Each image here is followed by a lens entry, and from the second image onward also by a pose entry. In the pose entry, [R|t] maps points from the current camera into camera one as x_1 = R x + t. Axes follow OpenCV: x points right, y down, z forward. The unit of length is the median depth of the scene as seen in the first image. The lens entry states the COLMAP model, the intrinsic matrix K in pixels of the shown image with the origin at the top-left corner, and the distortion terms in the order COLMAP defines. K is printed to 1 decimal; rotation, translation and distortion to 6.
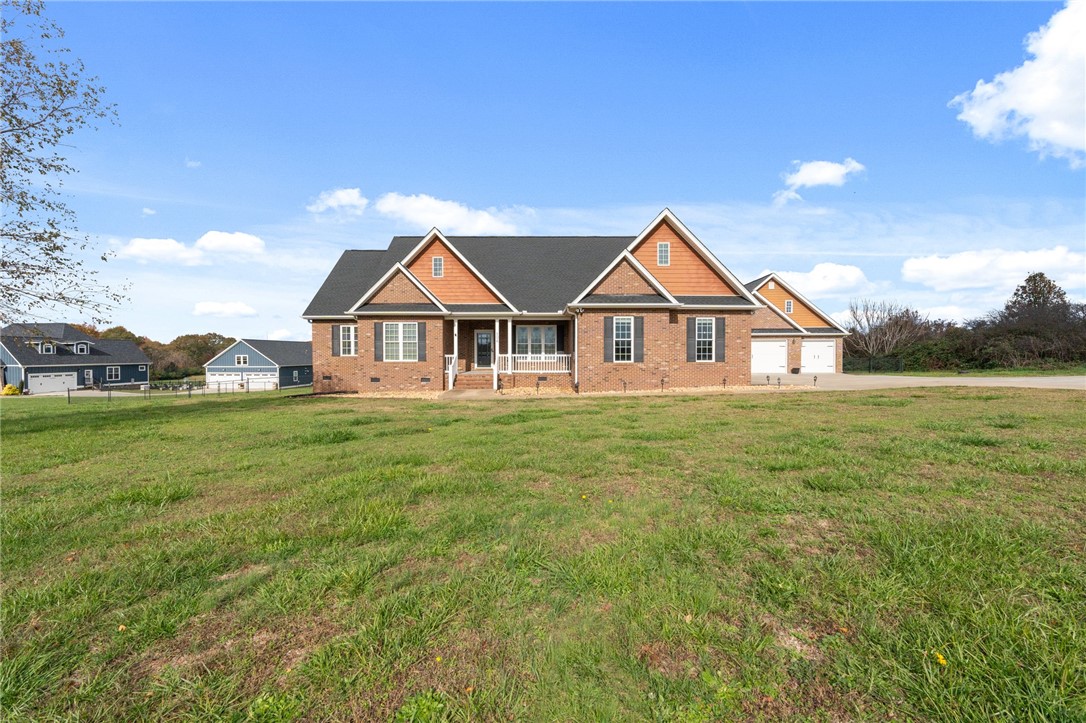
lens RADIAL K [[471.1, 0, 539.9], [0, 471.1, 358.2], [0, 0, 1]] dist [-0.008391, 0.001415]
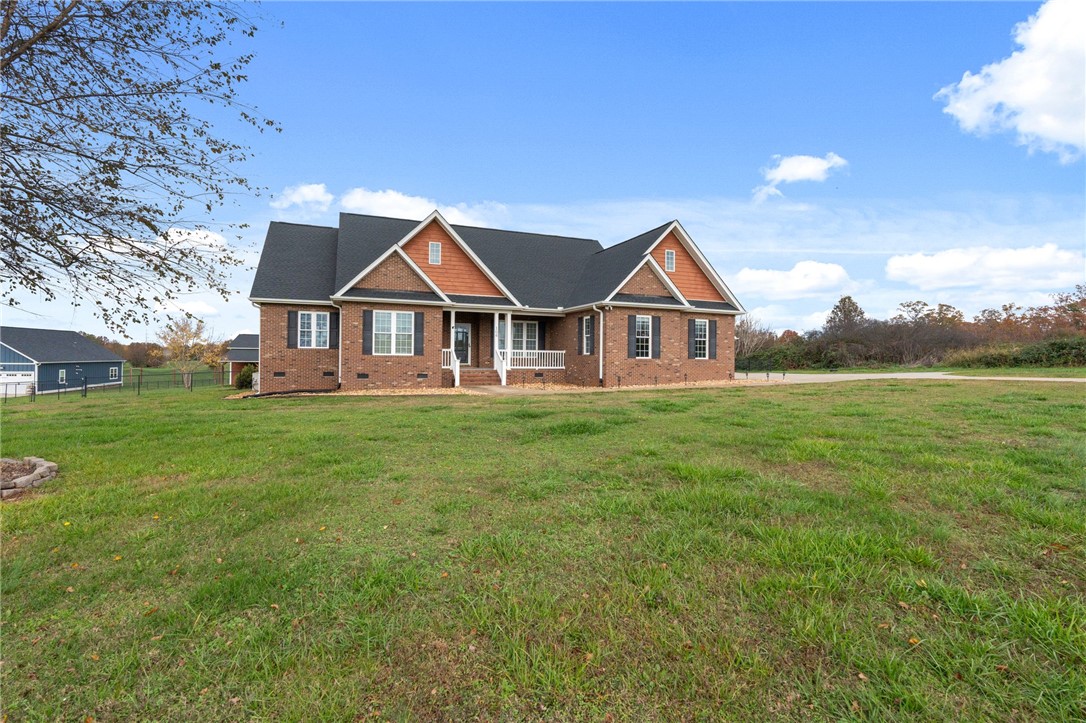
lens RADIAL K [[485.4, 0, 521.3], [0, 485.4, 352.8], [0, 0, 1]] dist [0.001063, 0.000045]
pose [[0.935322, 0.016787, 0.353398, -0.396121], [-0.012136, 0.999808, -0.015374, 0.013366], [-0.353589, 0.010091, 0.935347, 0.057729]]
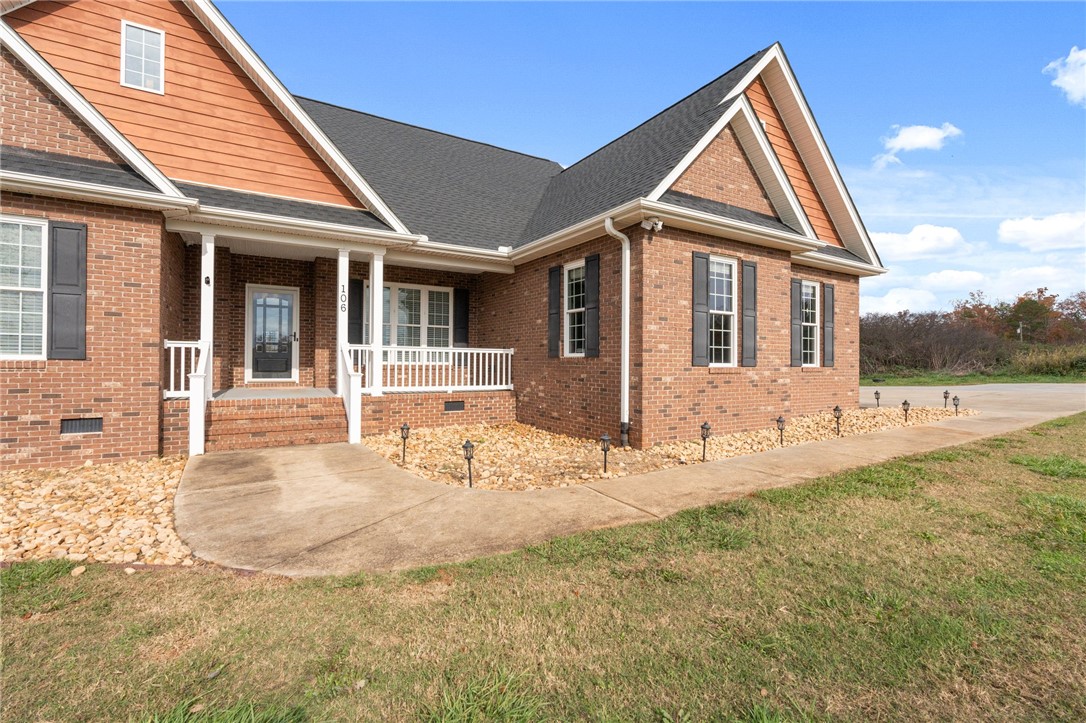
lens RADIAL K [[485.4, 0, 528.0], [0, 485.4, 358.9], [0, 0, 1]] dist [0.001063, 0.000045]
pose [[0.856377, 0.014376, 0.516151, -0.163654], [-0.008130, 0.999864, -0.014358, 0.007770], [-0.516287, 0.008100, 0.856377, 0.605558]]
